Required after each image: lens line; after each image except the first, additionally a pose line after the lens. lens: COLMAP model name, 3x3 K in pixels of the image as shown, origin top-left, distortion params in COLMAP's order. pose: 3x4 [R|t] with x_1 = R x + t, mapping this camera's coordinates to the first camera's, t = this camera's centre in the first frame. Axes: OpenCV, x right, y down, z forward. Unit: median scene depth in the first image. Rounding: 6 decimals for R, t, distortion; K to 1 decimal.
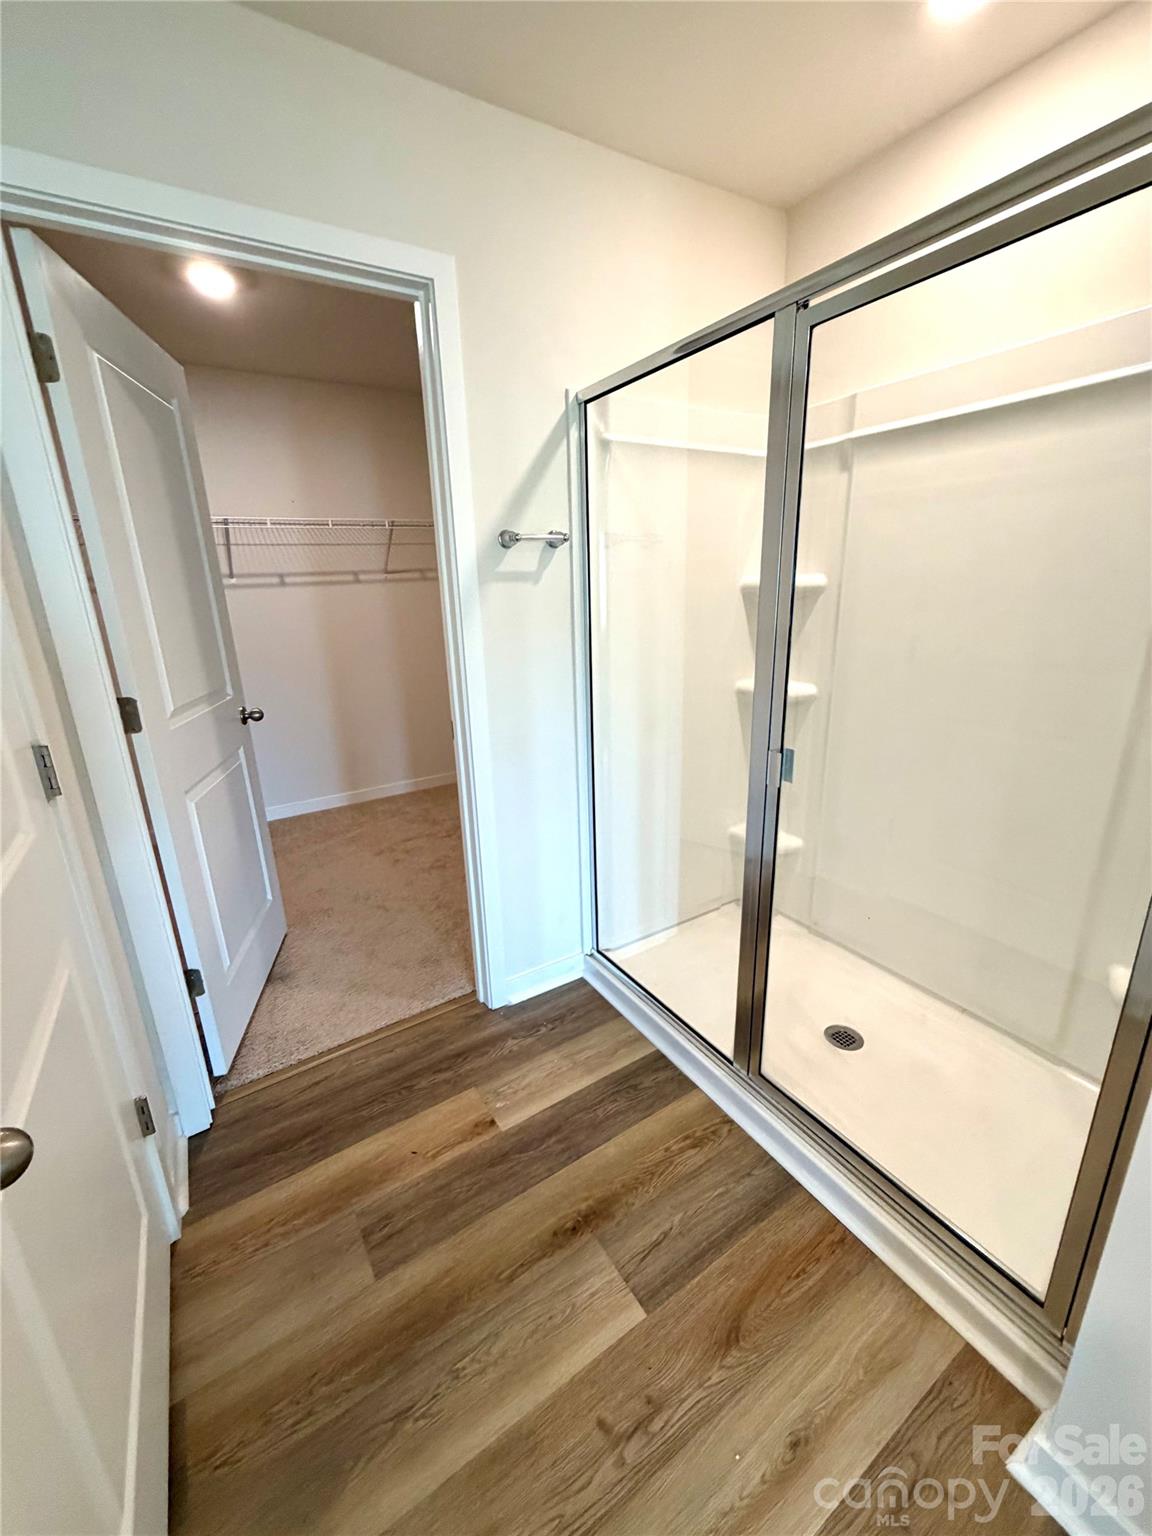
lens RADIAL K [[614.4, 0, 577.5], [0, 614.4, 763.0], [0, 0, 1]] dist [0.003061, 0.000173]
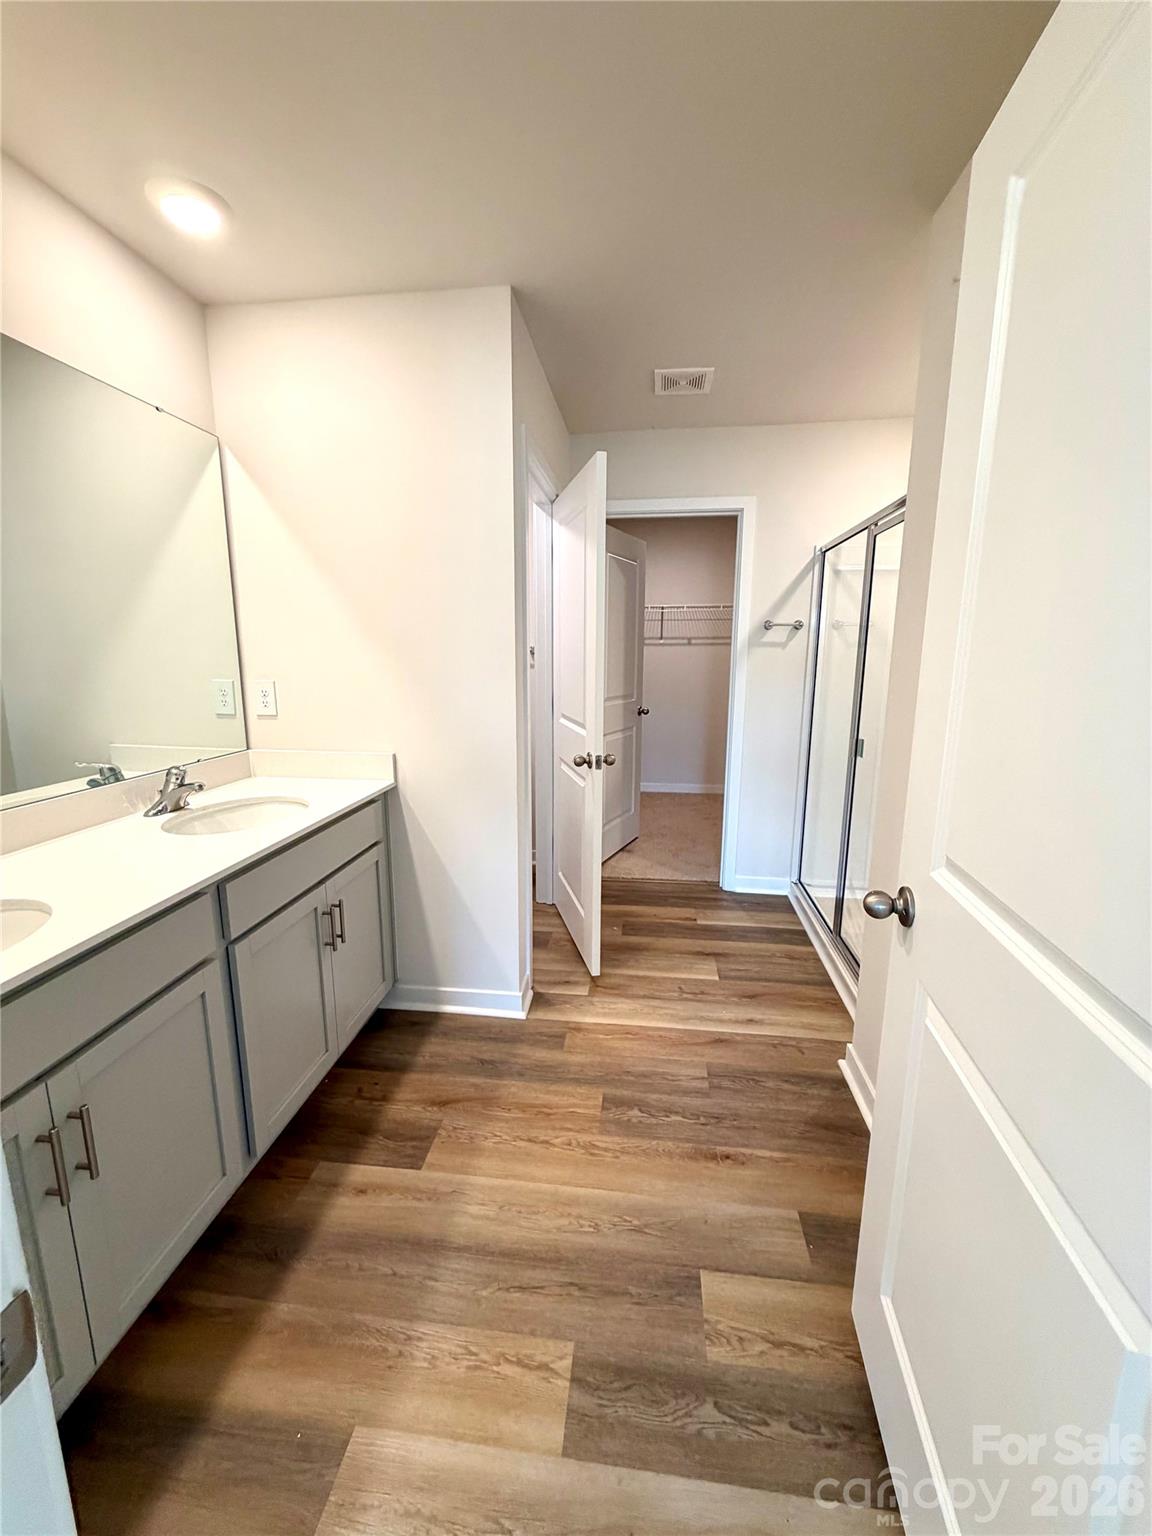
lens RADIAL K [[614.4, 0, 577.5], [0, 614.4, 763.0], [0, 0, 1]] dist [0.003061, 0.000173]
pose [[0.772805, 0.148654, -0.616988, 0.643876], [-0.204443, 0.978668, -0.020277, 0.201119], [0.600813, 0.141809, 0.786711, -0.752491]]
